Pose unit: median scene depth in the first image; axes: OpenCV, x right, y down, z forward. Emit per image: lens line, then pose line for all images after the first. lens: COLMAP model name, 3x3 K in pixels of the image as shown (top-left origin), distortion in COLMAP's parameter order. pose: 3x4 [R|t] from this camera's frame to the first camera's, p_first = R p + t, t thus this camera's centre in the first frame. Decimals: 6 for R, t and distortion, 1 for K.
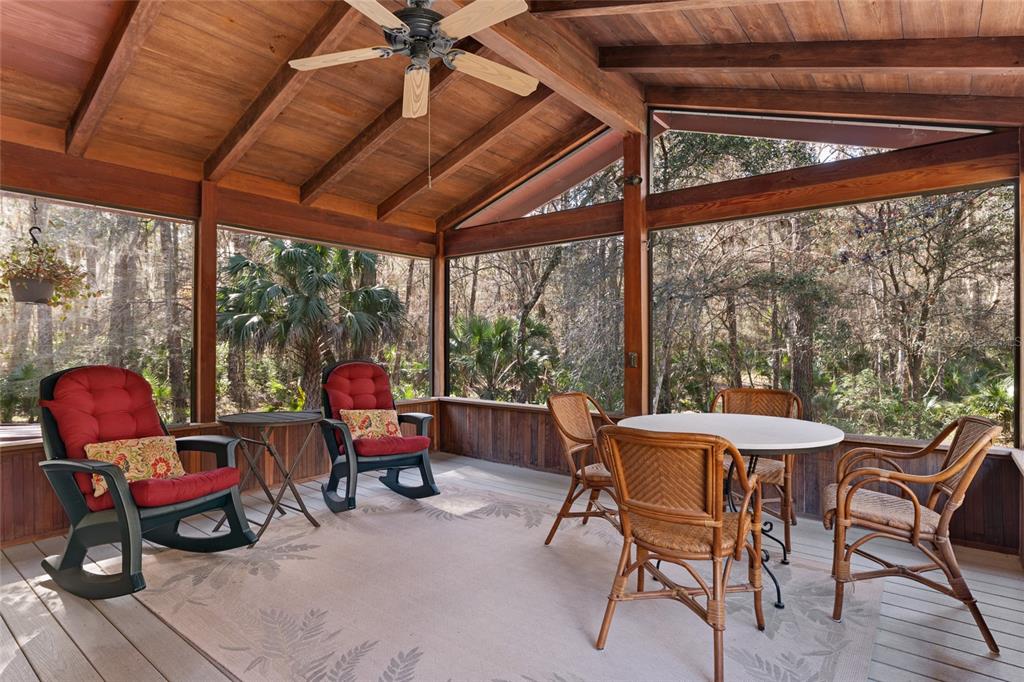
lens RADIAL K [[538.2, 0, 512.0], [0, 538.2, 341.0], [0, 0, 1]] dist [0.000146, 0.000013]
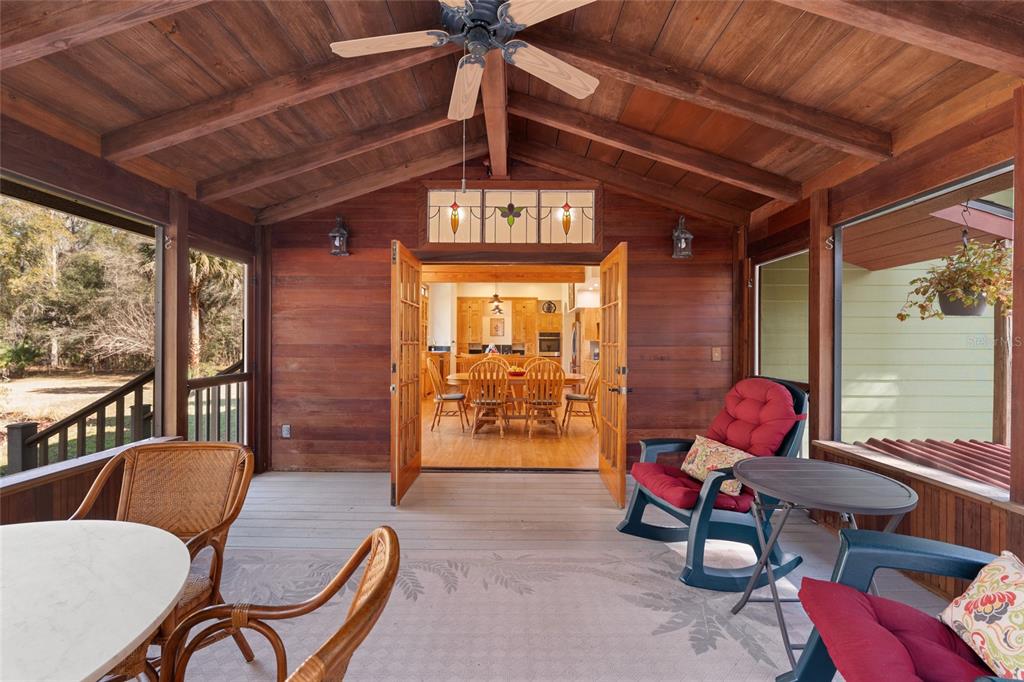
lens RADIAL K [[435.2, 0, 512.0], [0, 435.2, 341.0], [0, 0, 1]] dist [-0.007373, -0.000069]
pose [[-0.787733, -0.005236, -0.615994, 0.197168], [-0.002238, 0.999982, -0.005638, -0.024959], [0.616013, -0.003063, -0.787730, 1.400746]]
